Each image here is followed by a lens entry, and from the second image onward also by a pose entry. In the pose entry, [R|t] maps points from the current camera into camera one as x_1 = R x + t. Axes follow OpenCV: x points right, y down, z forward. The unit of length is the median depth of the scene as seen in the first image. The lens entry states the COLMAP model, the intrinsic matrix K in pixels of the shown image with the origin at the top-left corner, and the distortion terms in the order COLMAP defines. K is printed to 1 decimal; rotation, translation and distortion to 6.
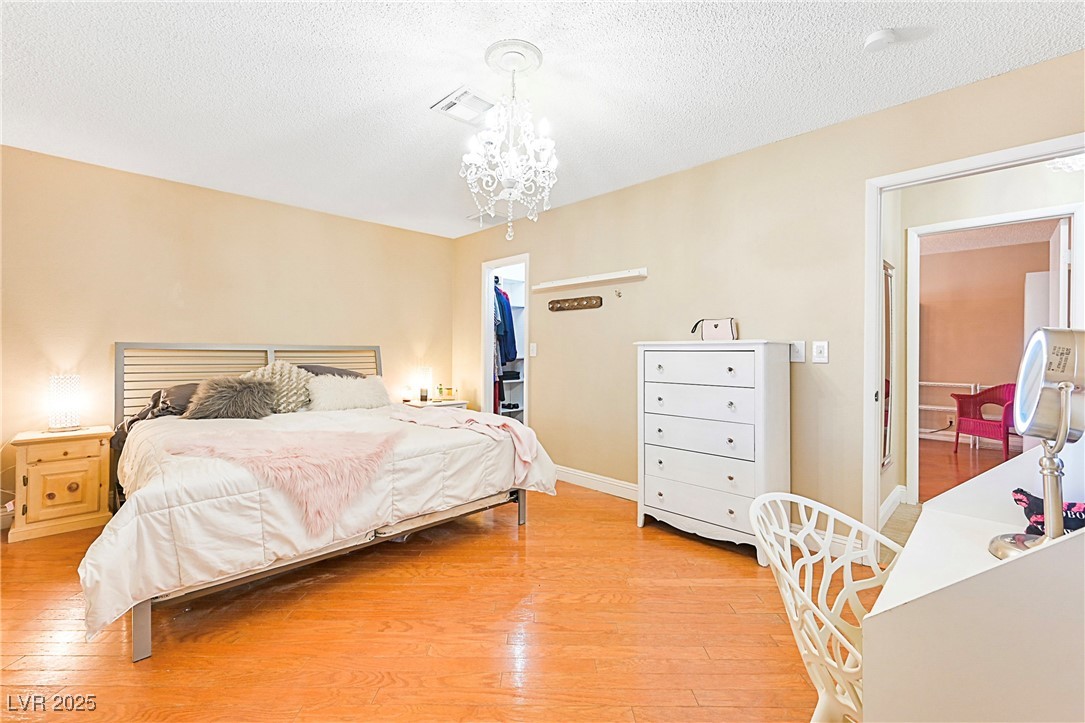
lens RADIAL K [[479.3, 0, 534.0], [0, 479.3, 355.6], [0, 0, 1]] dist [0.002662, 0.000188]
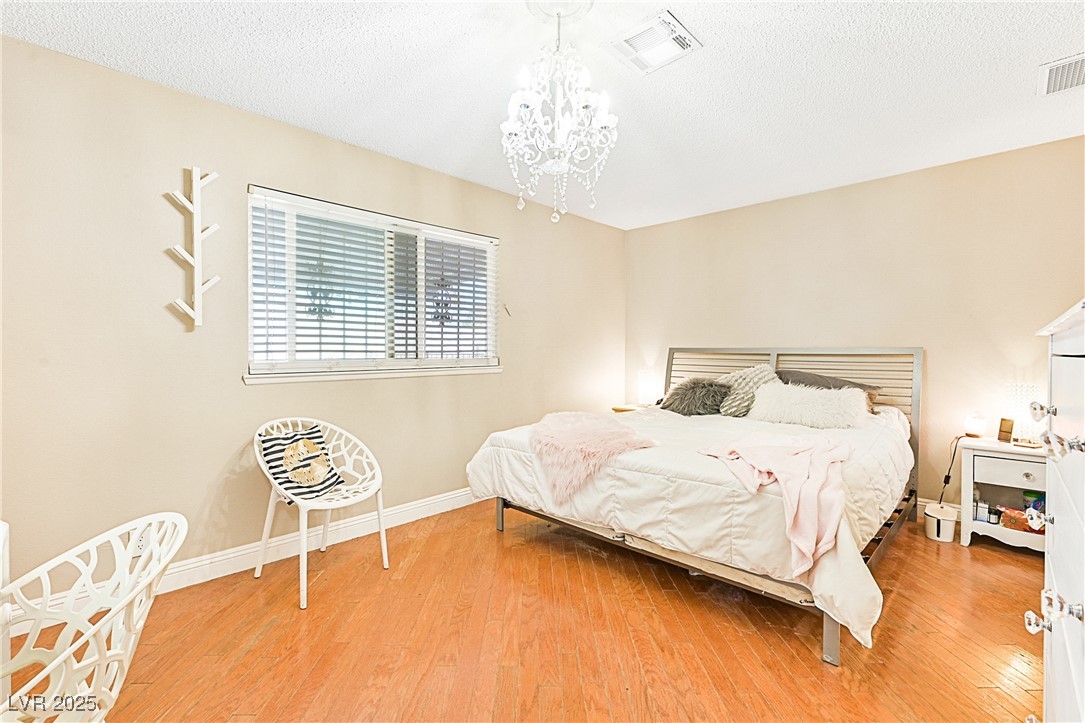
lens RADIAL K [[479.3, 0, 537.5], [0, 479.3, 363.1], [0, 0, 1]] dist [0.002662, 0.000188]
pose [[0.008422, 0.021770, -0.999728, 0.638661], [-0.014211, 0.999665, 0.021649, -0.010738], [0.999864, 0.014024, 0.008728, 0.777342]]
